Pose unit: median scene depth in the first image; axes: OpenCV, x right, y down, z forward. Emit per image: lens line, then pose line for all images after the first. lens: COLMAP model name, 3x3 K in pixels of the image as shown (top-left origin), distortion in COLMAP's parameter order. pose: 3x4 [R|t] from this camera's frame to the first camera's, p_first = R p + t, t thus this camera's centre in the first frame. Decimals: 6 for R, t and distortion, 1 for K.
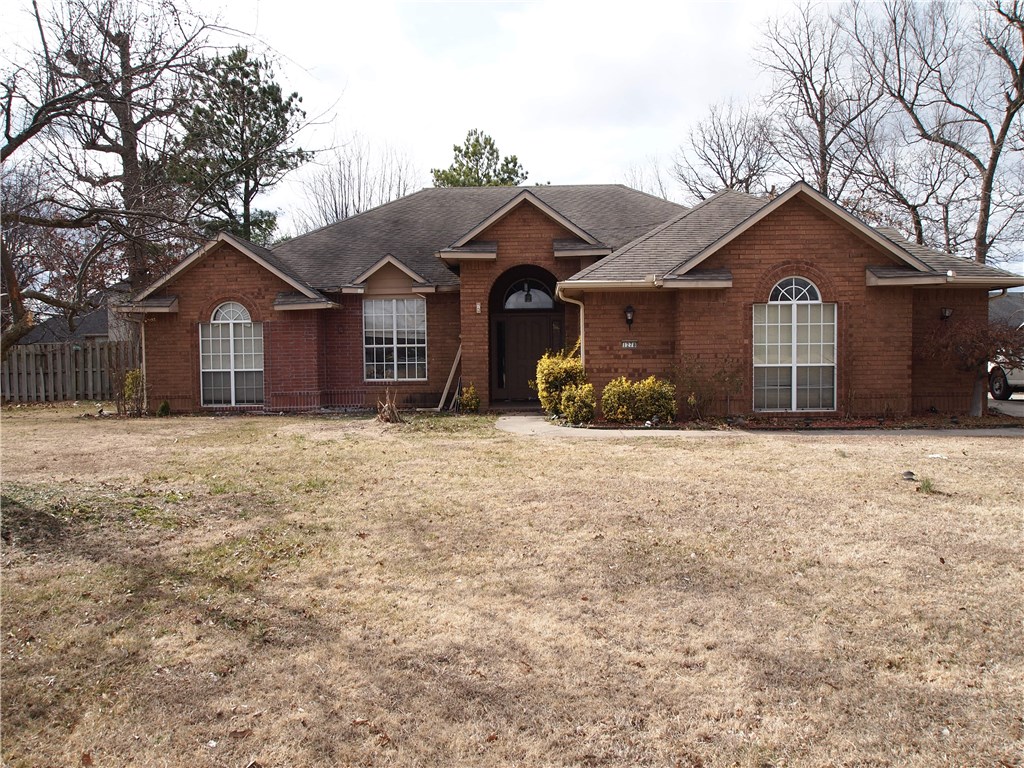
lens RADIAL K [[834.9, 0, 508.0], [0, 834.9, 386.5], [0, 0, 1]] dist [-0.038123, -0.003869]
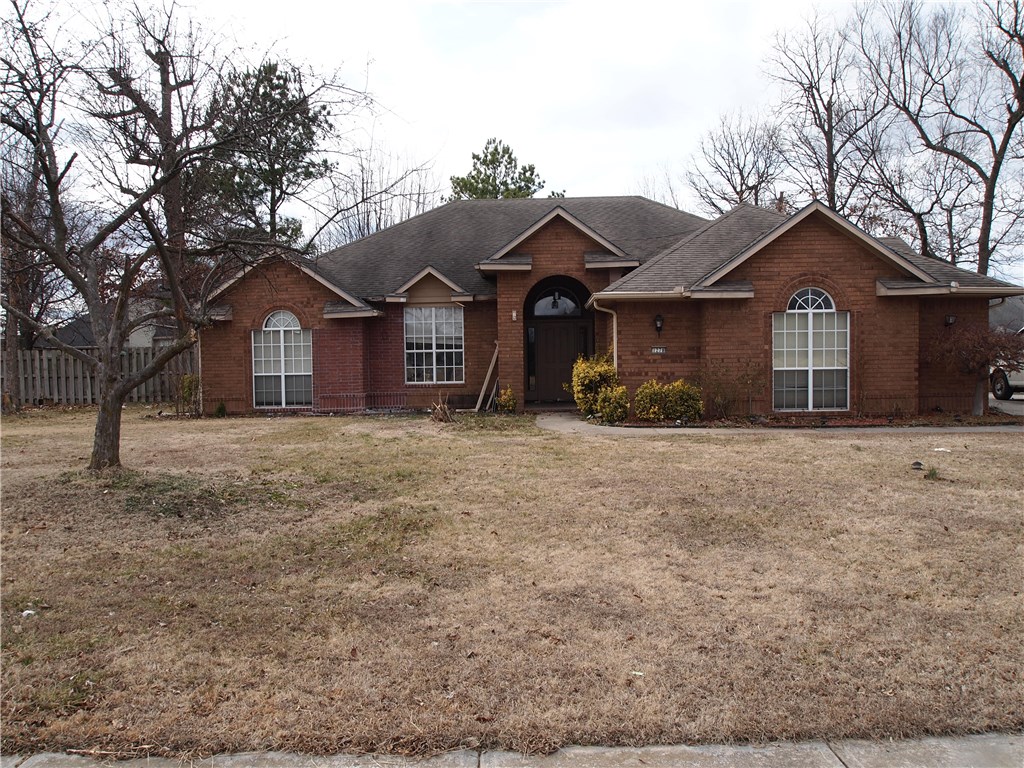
lens RADIAL K [[834.9, 0, 513.0], [0, 834.9, 385.2], [0, 0, 1]] dist [-0.038123, -0.003869]
pose [[0.999996, -0.002722, 0.000014, -0.038262], [0.002722, 0.999991, -0.003203, -0.001147], [-0.000006, 0.003203, 0.999995, -0.074466]]
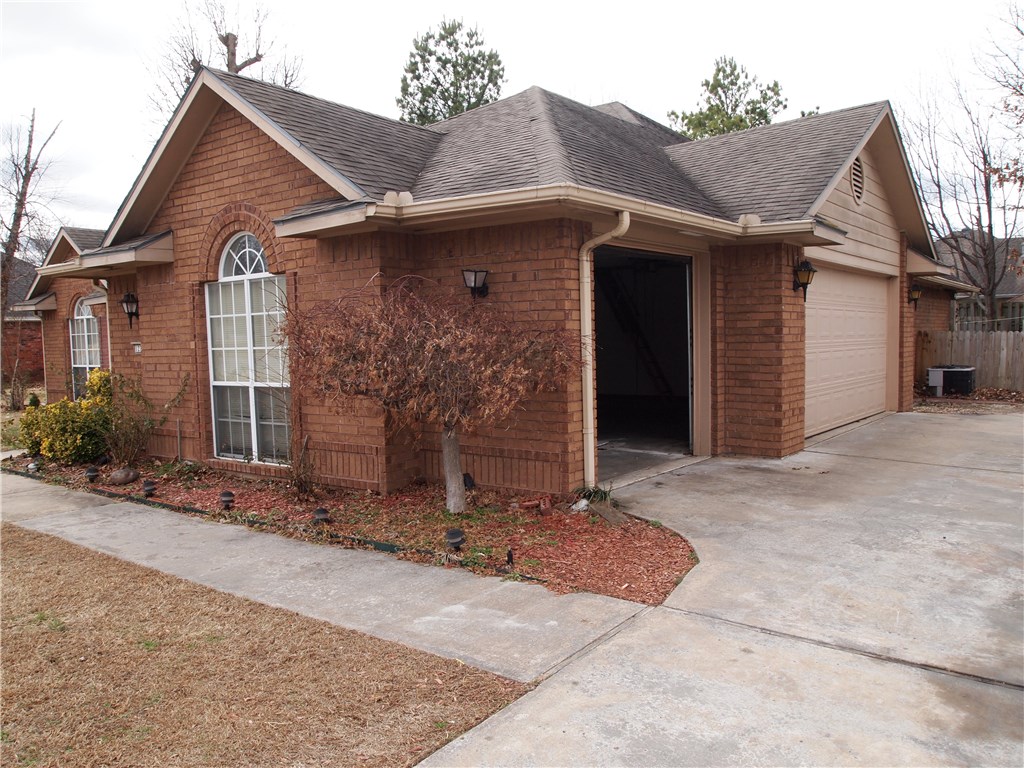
lens RADIAL K [[834.9, 0, 514.2], [0, 834.9, 388.6], [0, 0, 1]] dist [-0.038123, -0.003869]
pose [[0.810865, 0.029540, -0.584487, 0.698430], [-0.005399, 0.999060, 0.043002, -0.040699], [0.585208, -0.031714, 0.810263, 0.527427]]
